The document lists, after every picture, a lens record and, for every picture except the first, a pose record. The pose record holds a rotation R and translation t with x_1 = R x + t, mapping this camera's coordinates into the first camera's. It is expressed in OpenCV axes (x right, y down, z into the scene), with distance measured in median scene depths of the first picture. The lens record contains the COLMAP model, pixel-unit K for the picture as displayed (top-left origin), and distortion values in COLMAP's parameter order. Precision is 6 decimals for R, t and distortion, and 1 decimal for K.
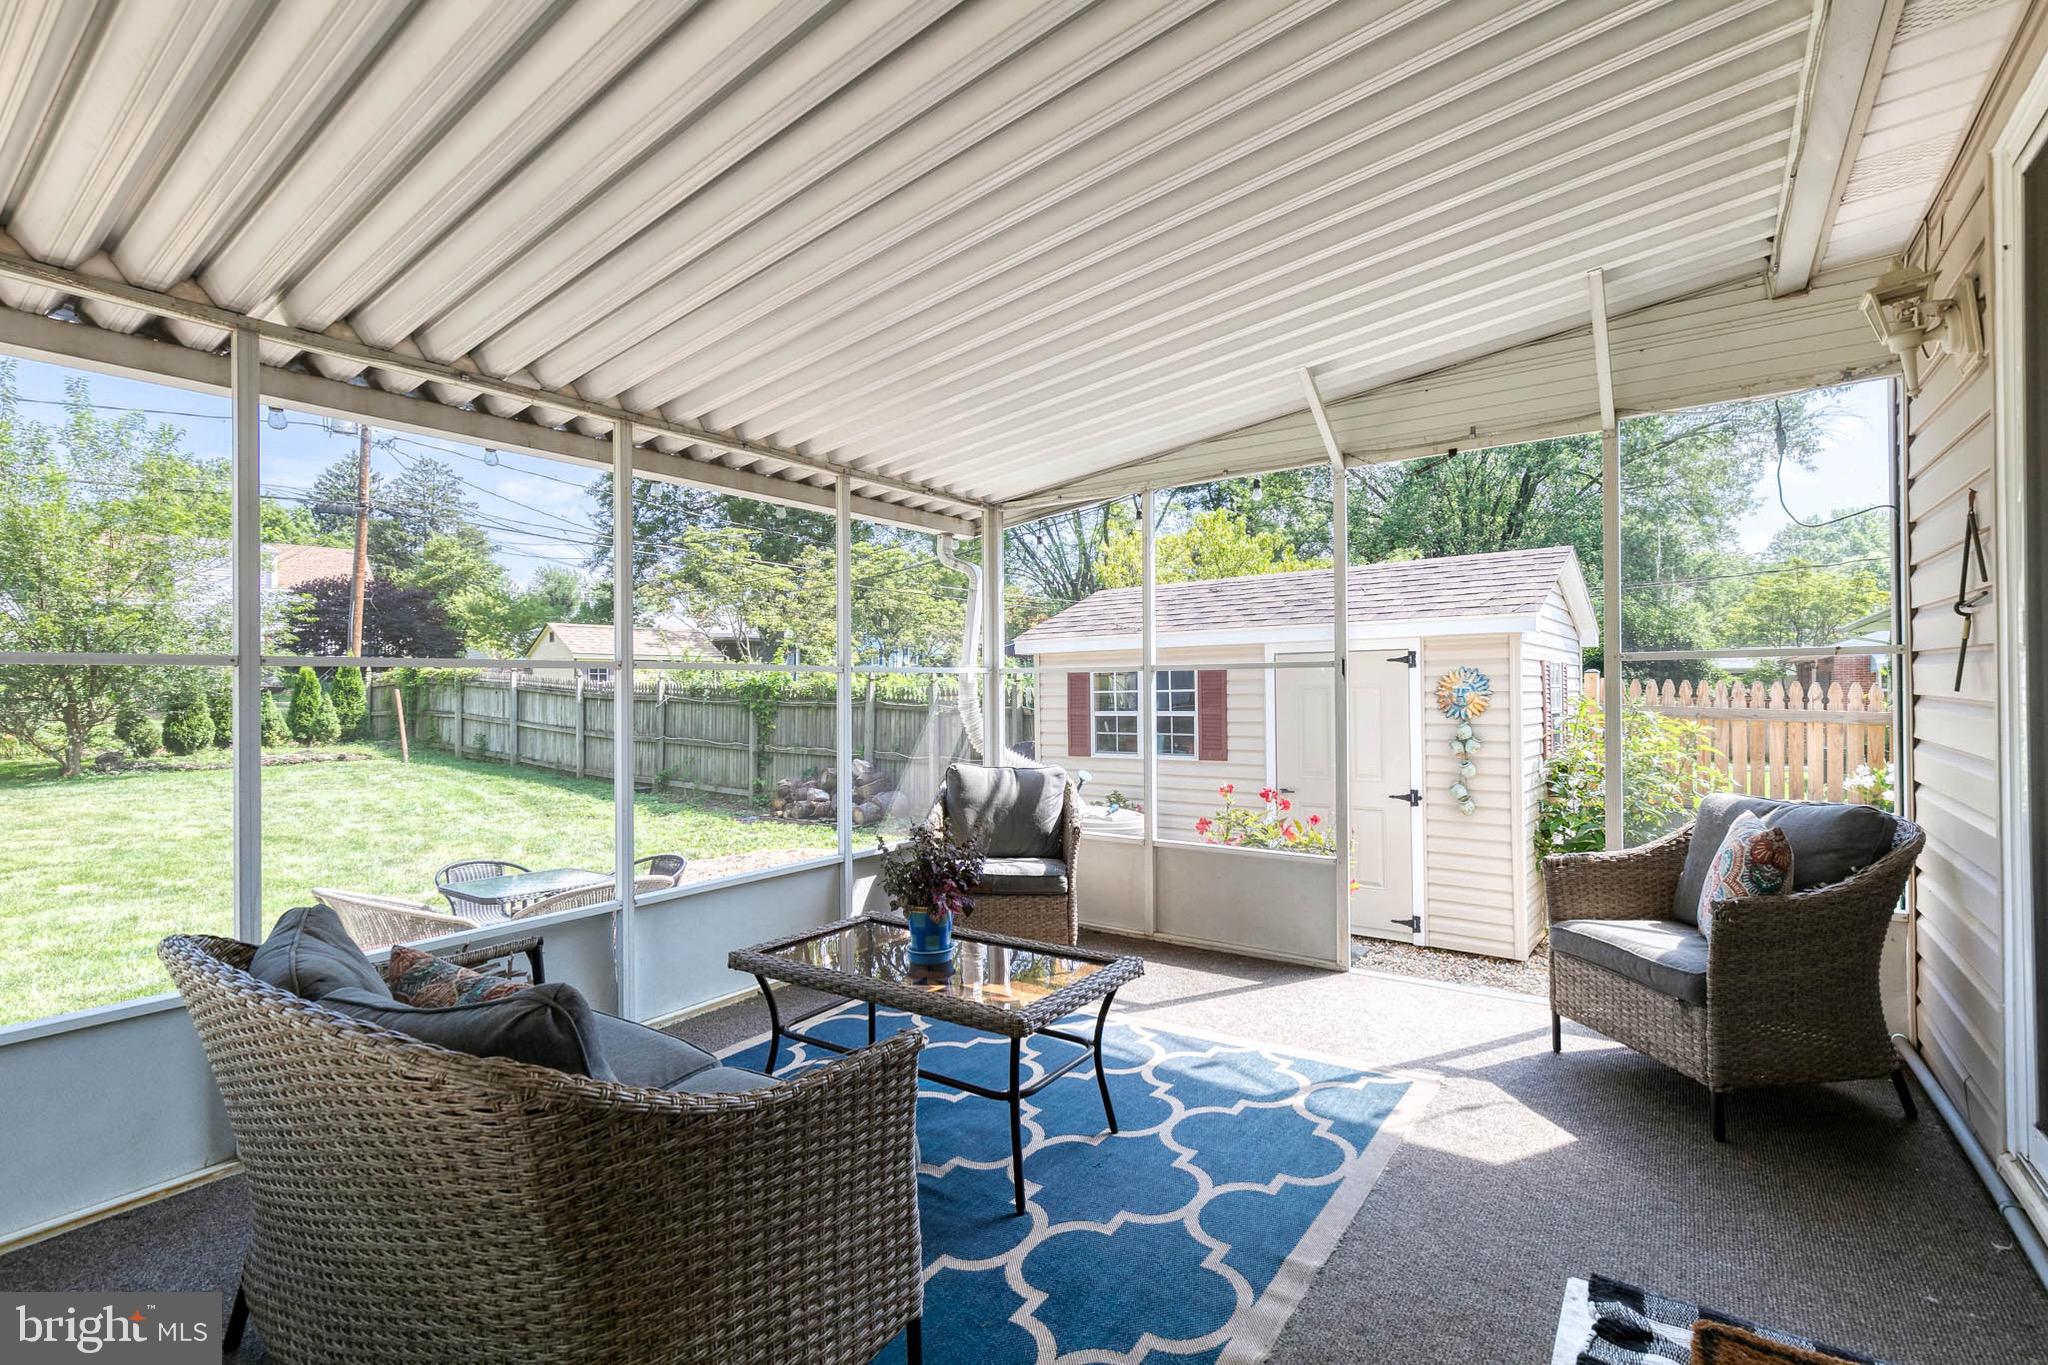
lens RADIAL K [[914.6, 0, 1035.2], [0, 914.6, 691.3], [0, 0, 1]] dist [0.013725, -0.002732]
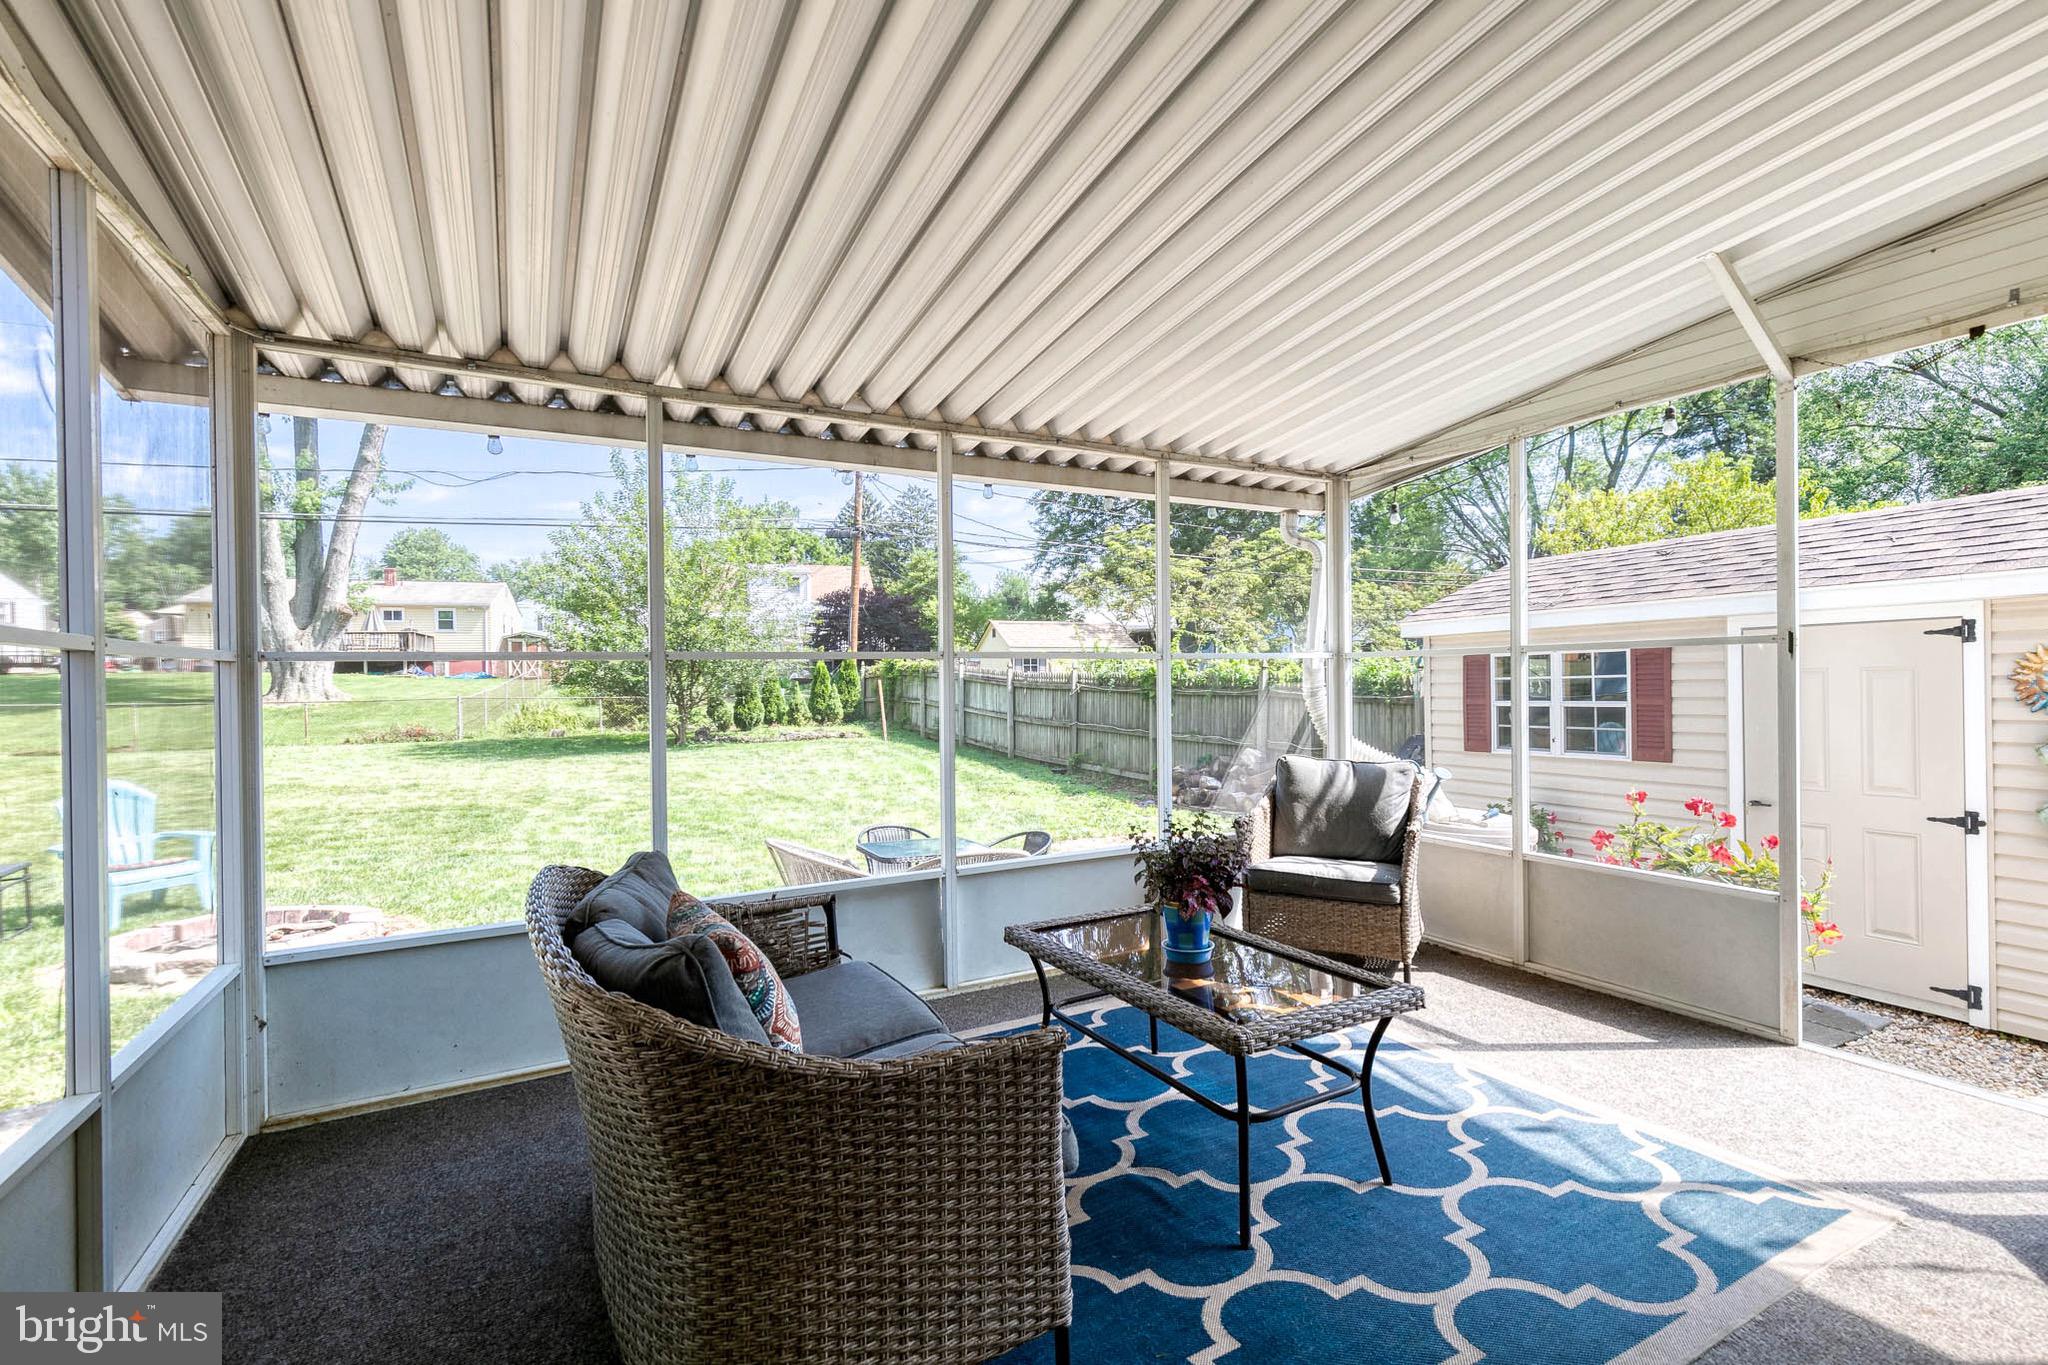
lens RADIAL K [[914.6, 0, 1049.2], [0, 914.6, 690.2], [0, 0, 1]] dist [0.013725, -0.002732]
pose [[0.904013, 0.000110, -0.427506, 0.116857], [0.004654, 0.999938, 0.010099, 0.002604], [0.427480, -0.011120, 0.903956, 0.056747]]
